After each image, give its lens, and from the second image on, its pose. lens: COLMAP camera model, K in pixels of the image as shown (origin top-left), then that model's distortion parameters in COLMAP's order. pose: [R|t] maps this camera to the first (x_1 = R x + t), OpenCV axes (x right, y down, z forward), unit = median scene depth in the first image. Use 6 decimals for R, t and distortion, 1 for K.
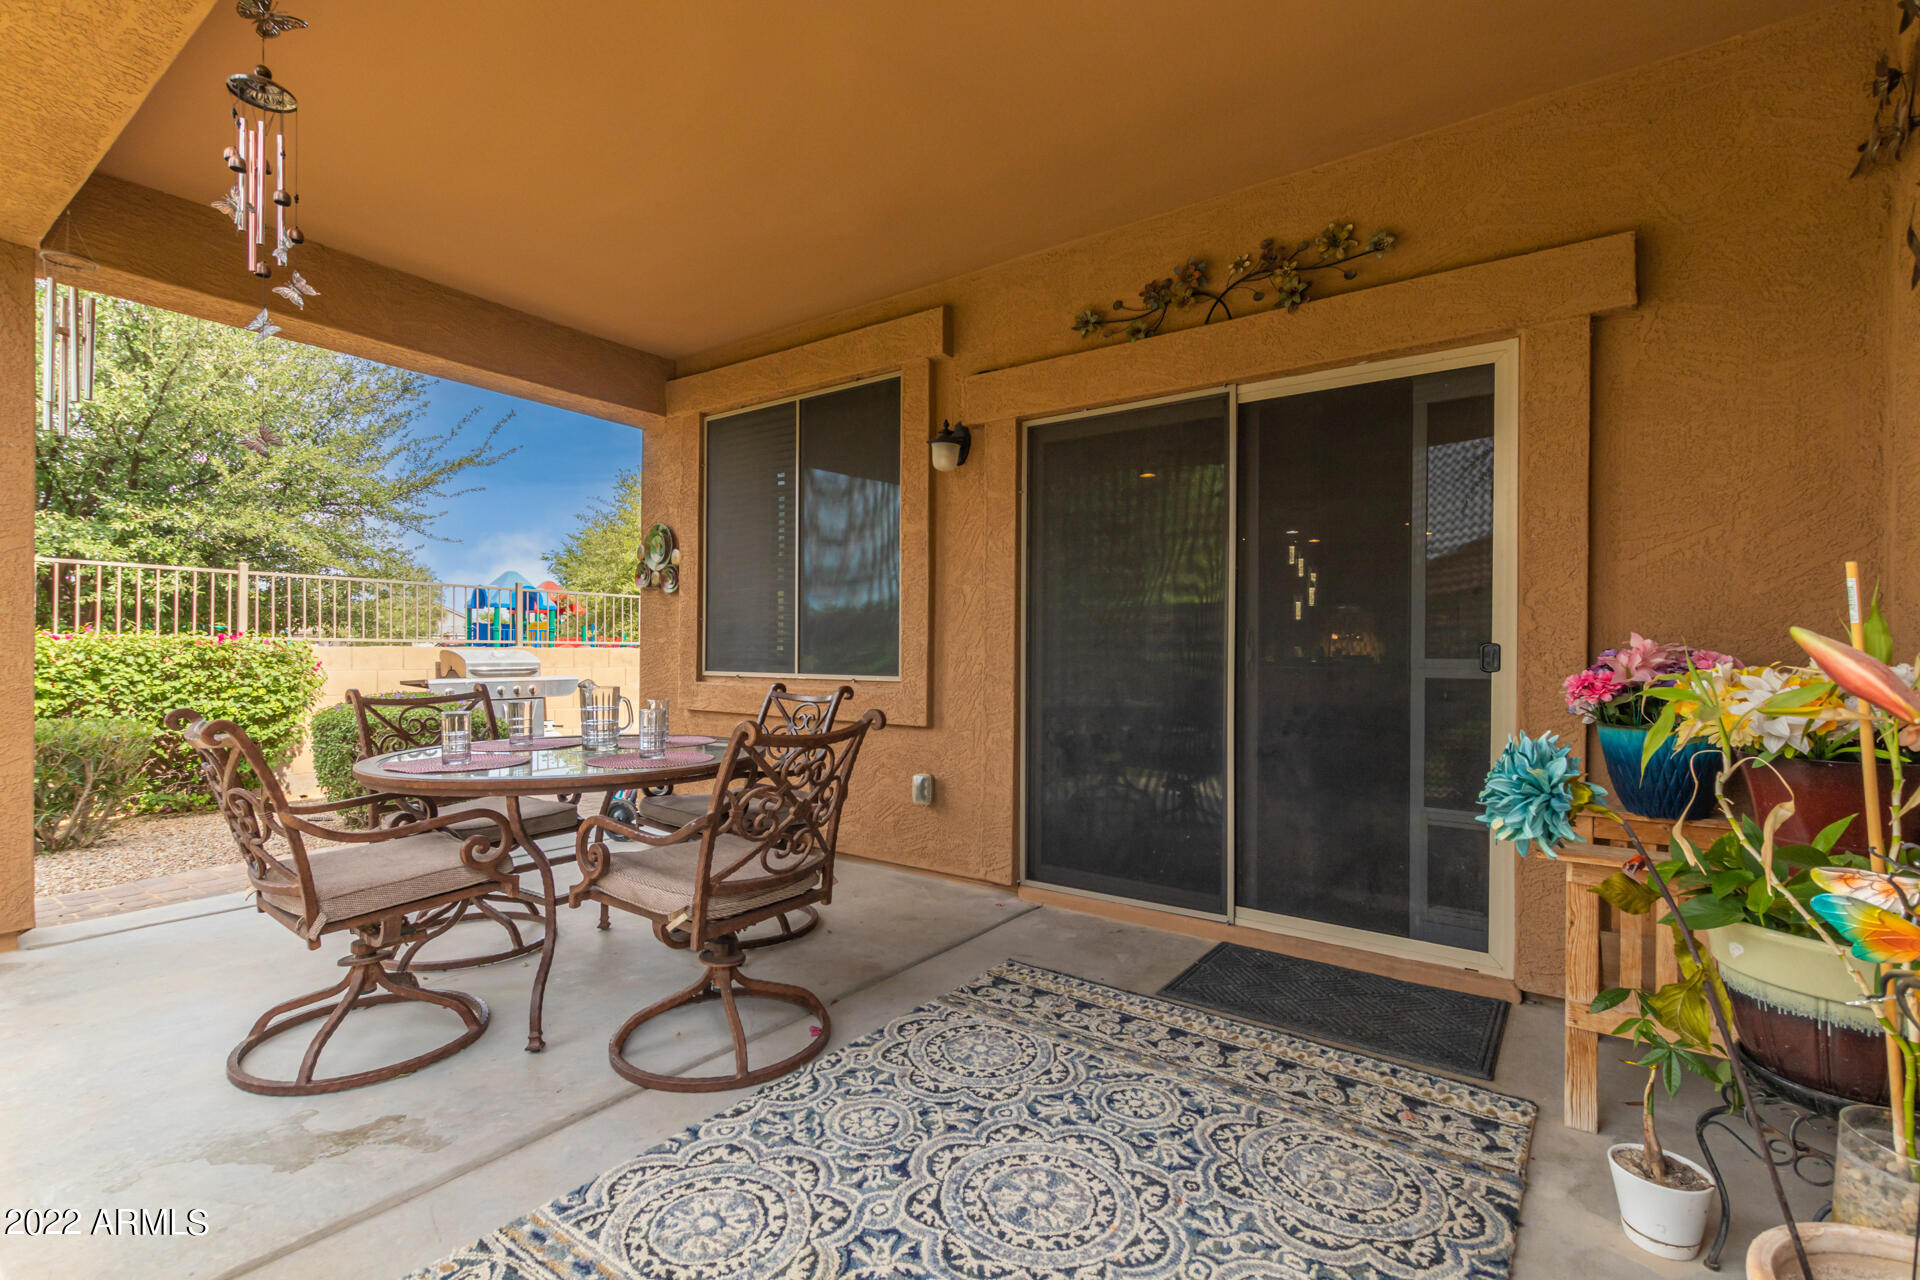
lens RADIAL K [[863.4, 0, 960.0], [0, 863.4, 640.0], [0, 0, 1]] dist [0.000196, 0.000027]
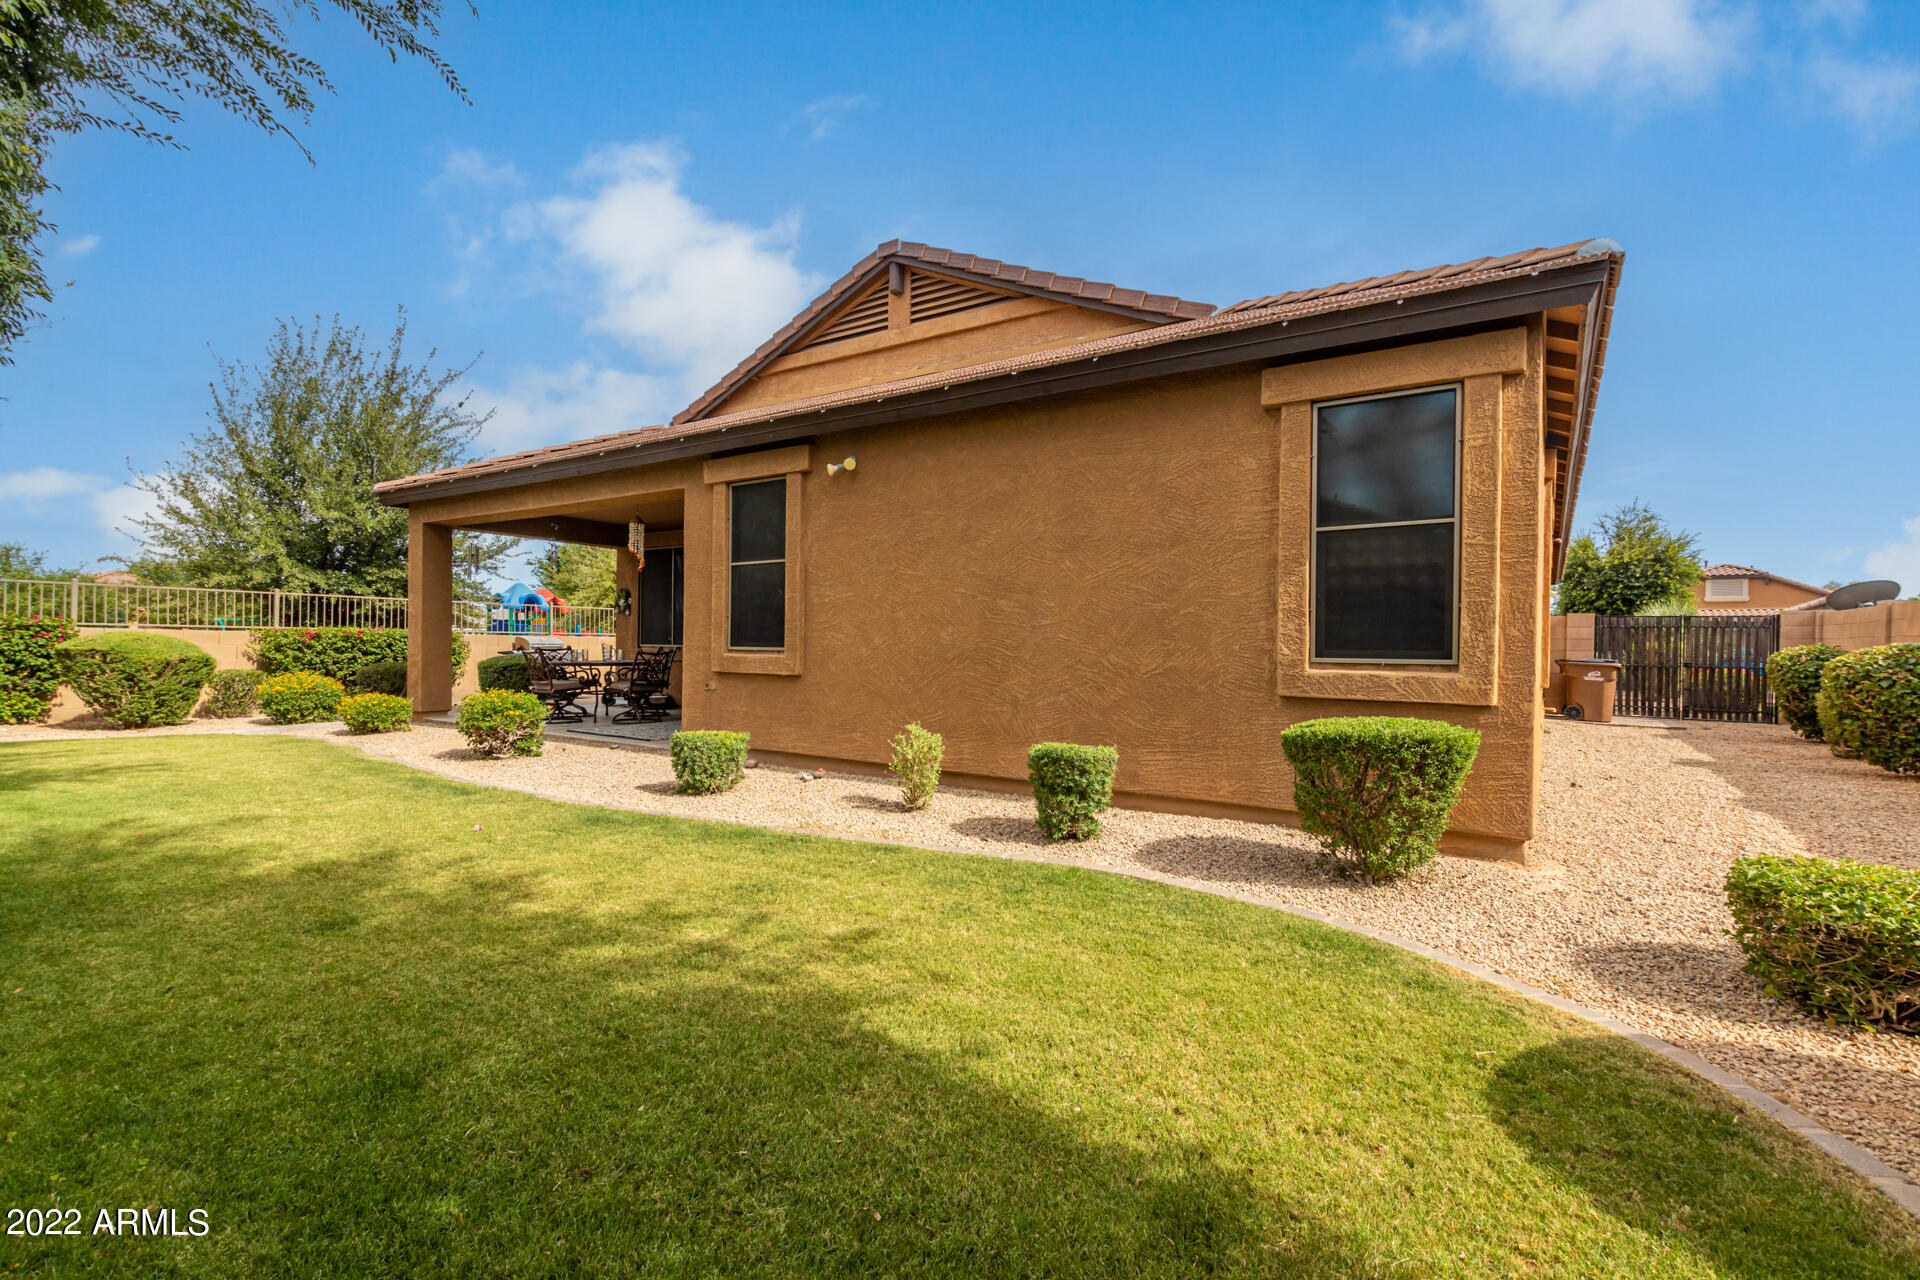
lens RADIAL K [[863.4, 0, 960.0], [0, 863.4, 640.0], [0, 0, 1]] dist [0.000196, 0.000027]
pose [[0.999553, 0.002379, 0.029807, 0.597190], [-0.002617, 0.999965, 0.007942, -0.000616], [-0.029787, -0.008017, 0.999524, -1.656981]]
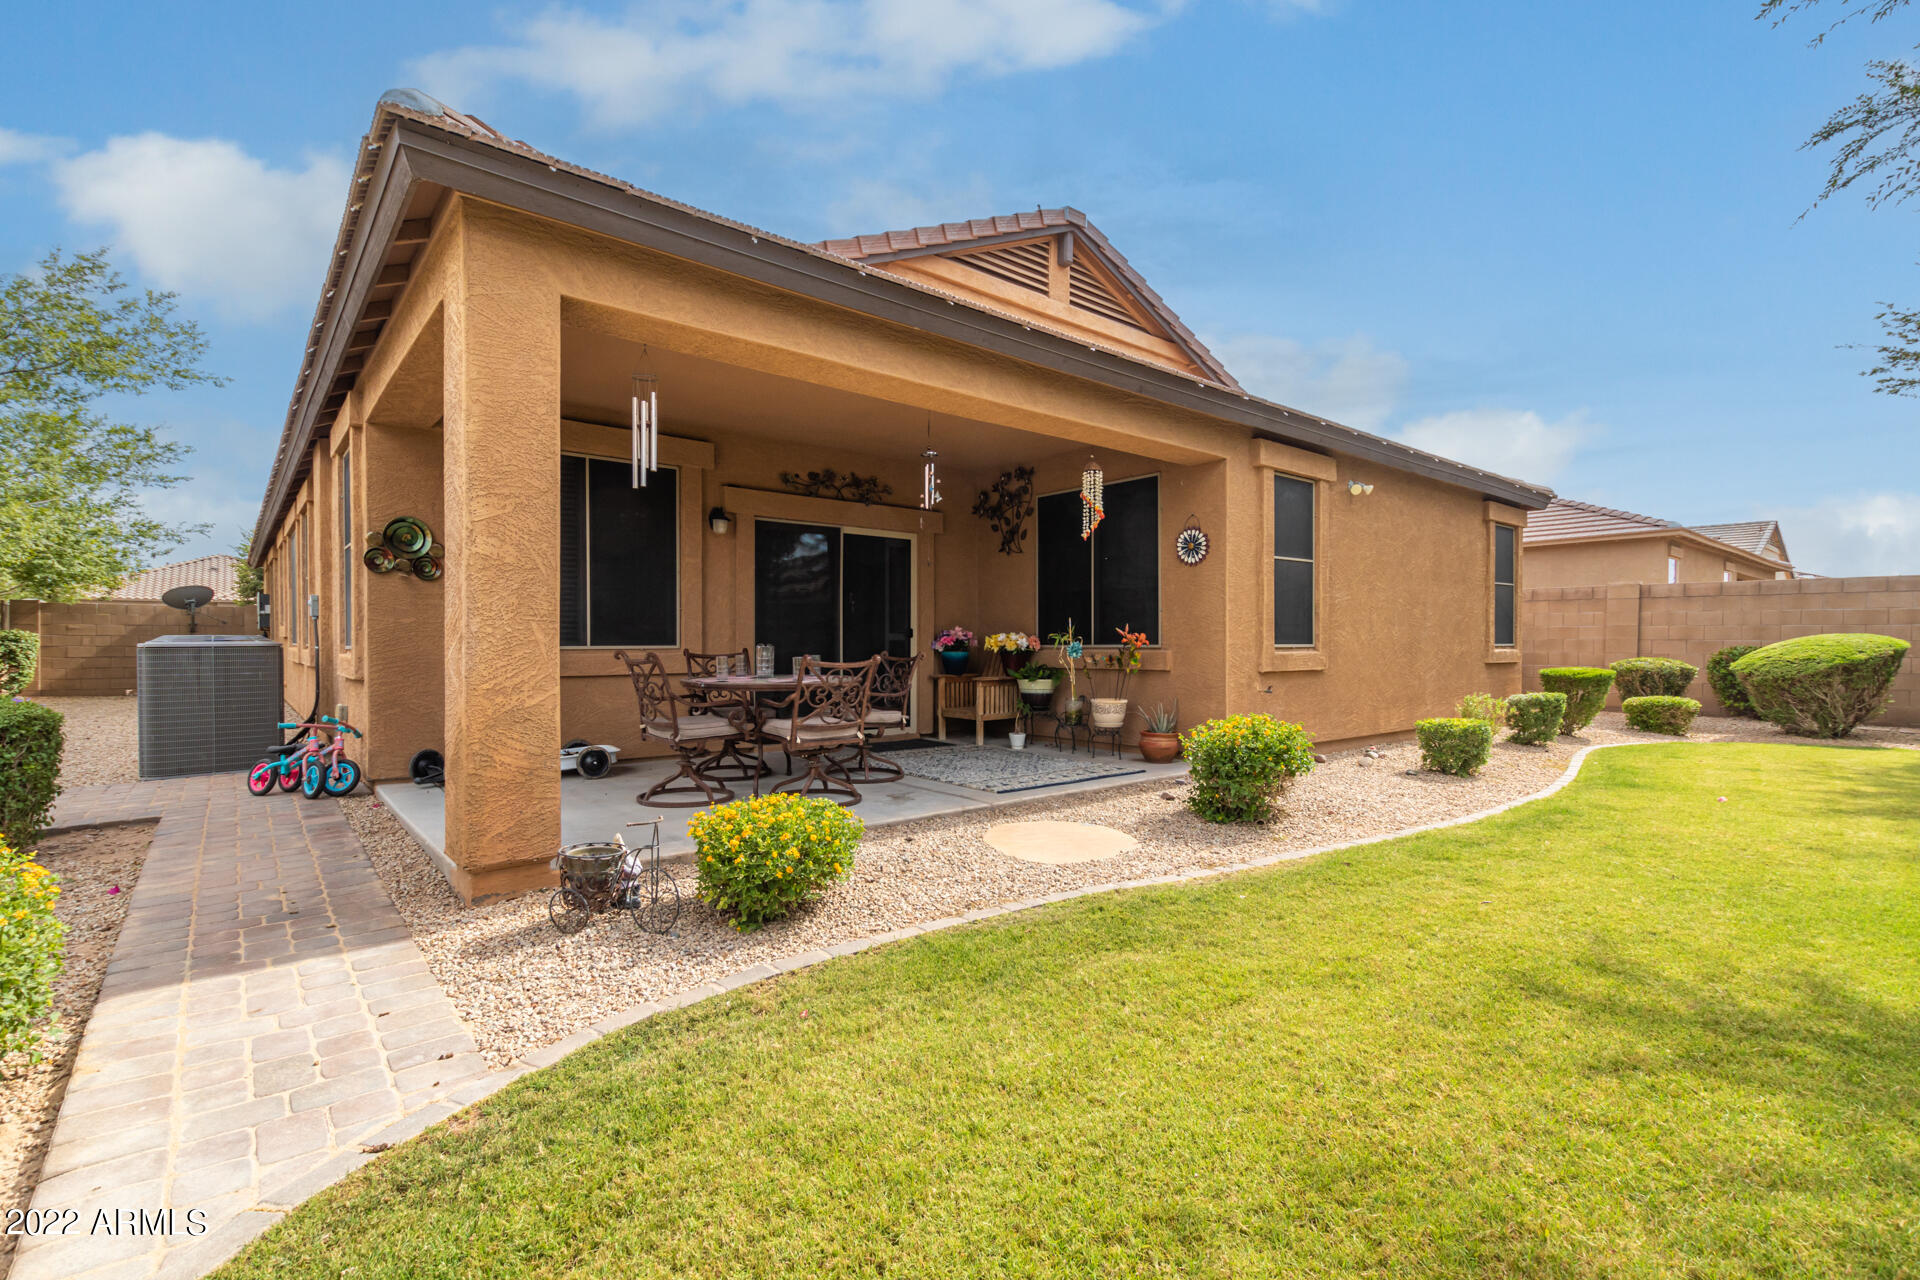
lens RADIAL K [[863.4, 0, 960.0], [0, 863.4, 640.0], [0, 0, 1]] dist [0.000196, 0.000027]
pose [[0.234363, -0.009770, 0.972100, -1.274894], [-0.008690, 0.999888, 0.012144, 0.003969], [-0.972110, -0.011294, 0.234252, 0.041613]]
